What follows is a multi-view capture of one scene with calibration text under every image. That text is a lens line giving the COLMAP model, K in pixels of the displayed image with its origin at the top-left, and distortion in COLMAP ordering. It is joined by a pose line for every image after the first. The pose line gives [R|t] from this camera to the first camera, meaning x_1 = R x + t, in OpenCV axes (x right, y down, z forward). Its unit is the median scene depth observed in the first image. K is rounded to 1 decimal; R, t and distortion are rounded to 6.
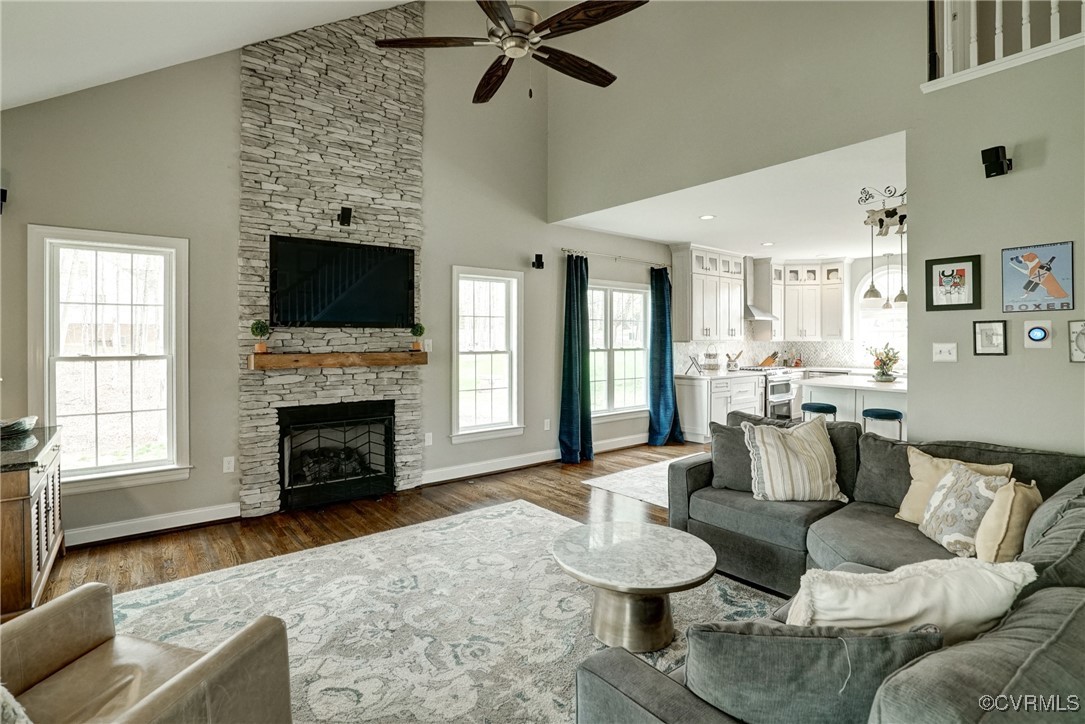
lens RADIAL K [[531.5, 0, 533.2], [0, 531.5, 340.1], [0, 0, 1]] dist [-0.082095, 0.057278]
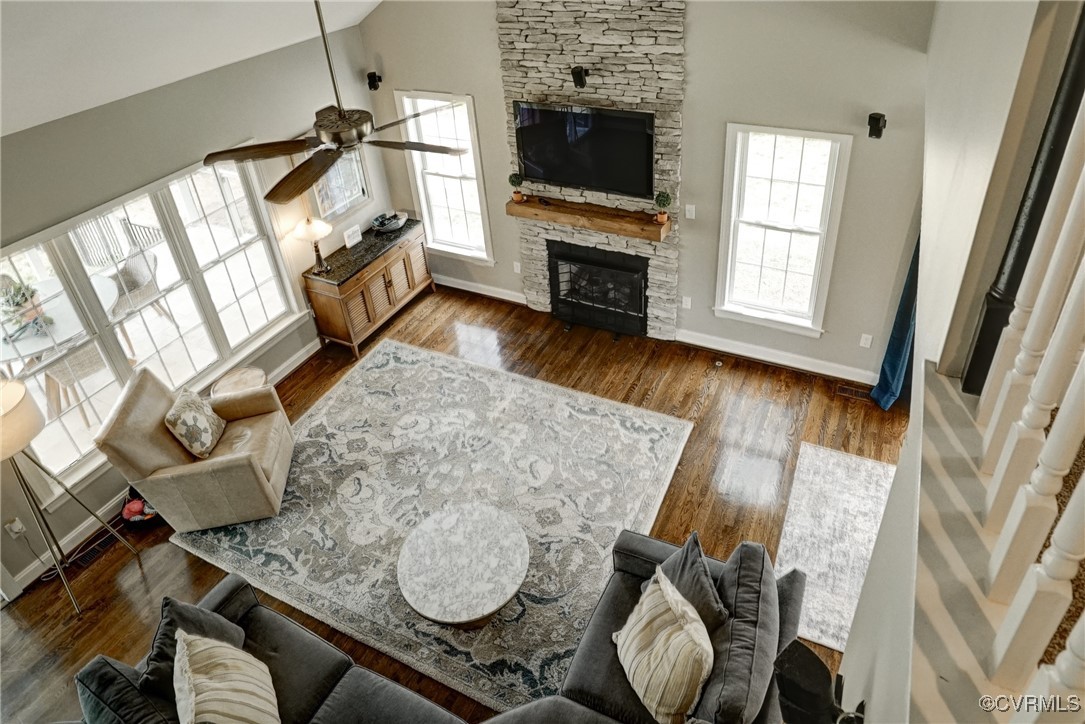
lens RADIAL K [[663.6, 0, 554.3], [0, 663.6, 249.9], [0, 0, 1]] dist [-0.049170, 0.000061]
pose [[0.422528, 0.423881, -0.801121, 0.697099], [0.061488, 0.868456, 0.491939, -0.560216], [0.904262, -0.257117, 0.340884, 0.500129]]
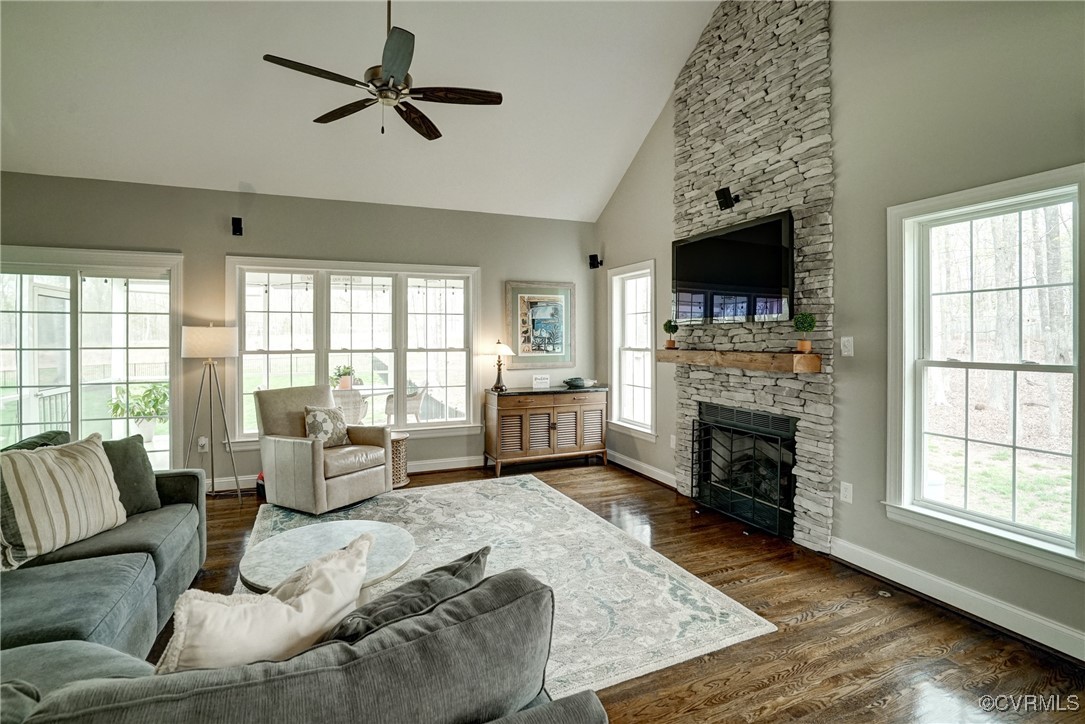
lens RADIAL K [[513.7, 0, 533.1], [0, 513.7, 338.9], [0, 0, 1]] dist [-0.074627, 0.034019]
pose [[-0.279012, 0.006801, -0.960264, 0.578485], [0.001439, 0.999977, 0.006665, -0.003747], [0.960287, 0.000478, -0.279015, 0.951053]]
